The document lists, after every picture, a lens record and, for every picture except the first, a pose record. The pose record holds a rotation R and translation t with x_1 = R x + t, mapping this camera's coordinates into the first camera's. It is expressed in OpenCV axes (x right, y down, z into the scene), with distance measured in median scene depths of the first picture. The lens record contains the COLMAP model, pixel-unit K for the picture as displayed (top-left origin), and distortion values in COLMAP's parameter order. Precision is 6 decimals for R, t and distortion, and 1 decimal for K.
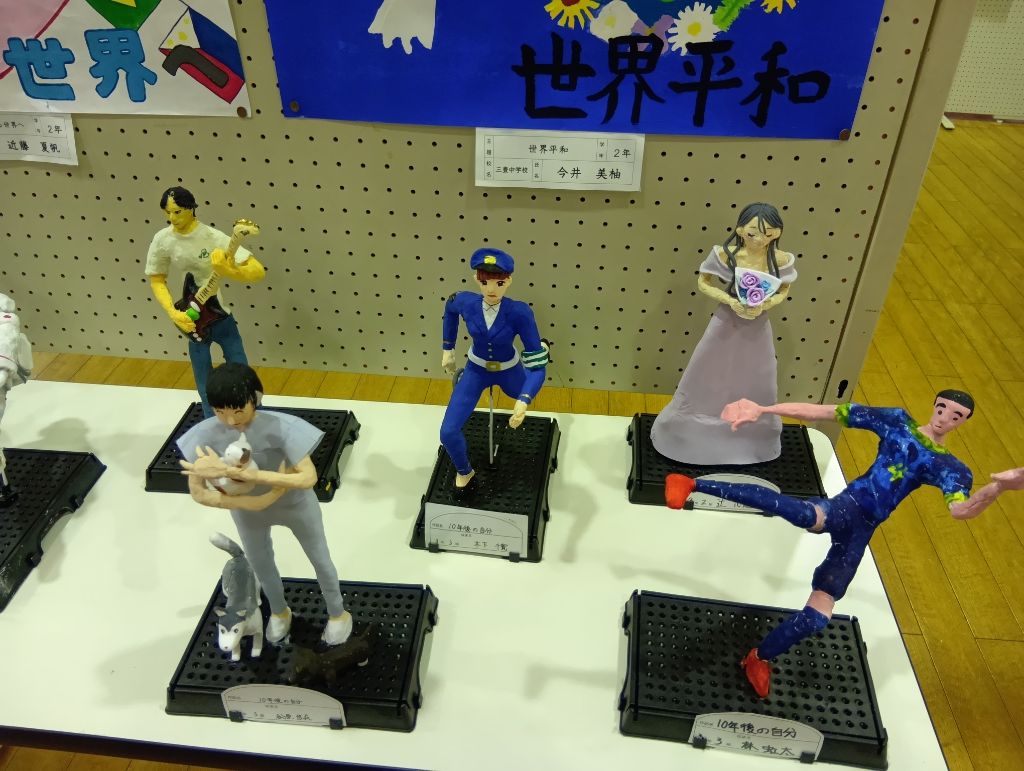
lens RADIAL K [[780.8, 0, 505.3], [0, 780.8, 391.8], [0, 0, 1]] dist [0.032959, -0.073294]
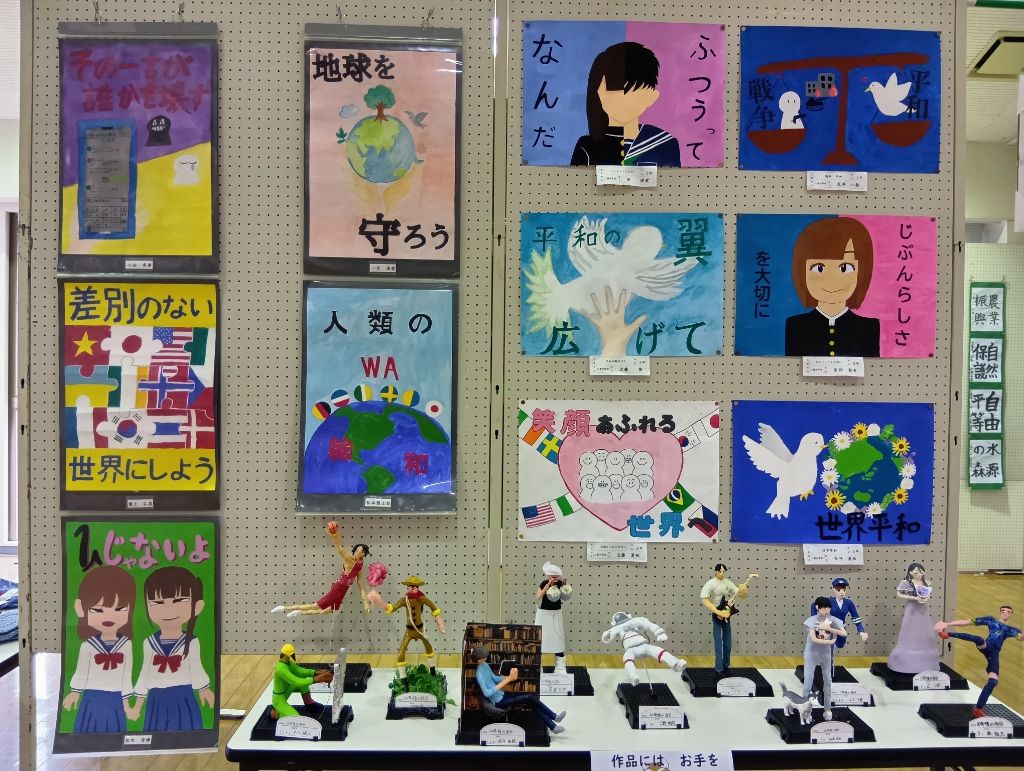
lens RADIAL K [[780.8, 0, 513.4], [0, 780.8, 380.1], [0, 0, 1]] dist [0.032959, -0.073294]
pose [[0.991524, 0.007838, 0.129686, -1.427572], [0.066990, 0.824417, -0.562005, 0.682076], [-0.111320, 0.565929, 0.816904, -1.495485]]
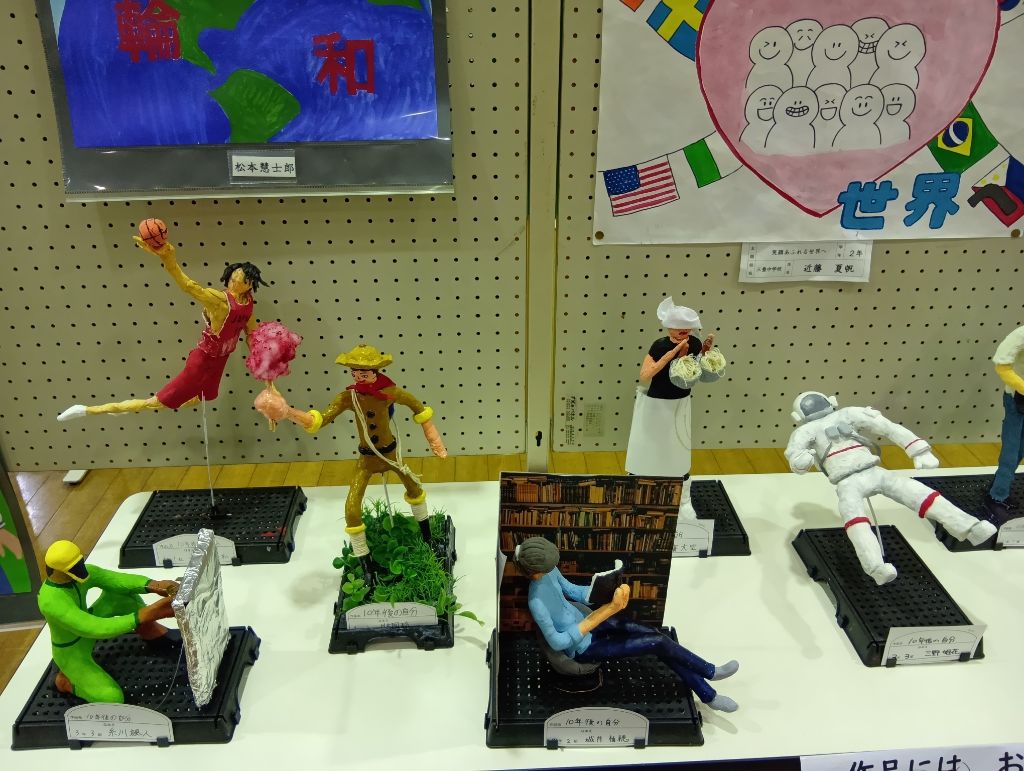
lens RADIAL K [[780.8, 0, 515.7], [0, 780.8, 381.2], [0, 0, 1]] dist [0.032959, -0.073294]
pose [[0.988044, -0.076166, 0.134047, -1.354808], [0.093624, 0.987194, -0.129161, -0.038926], [-0.122493, 0.140167, 0.982522, -0.095948]]
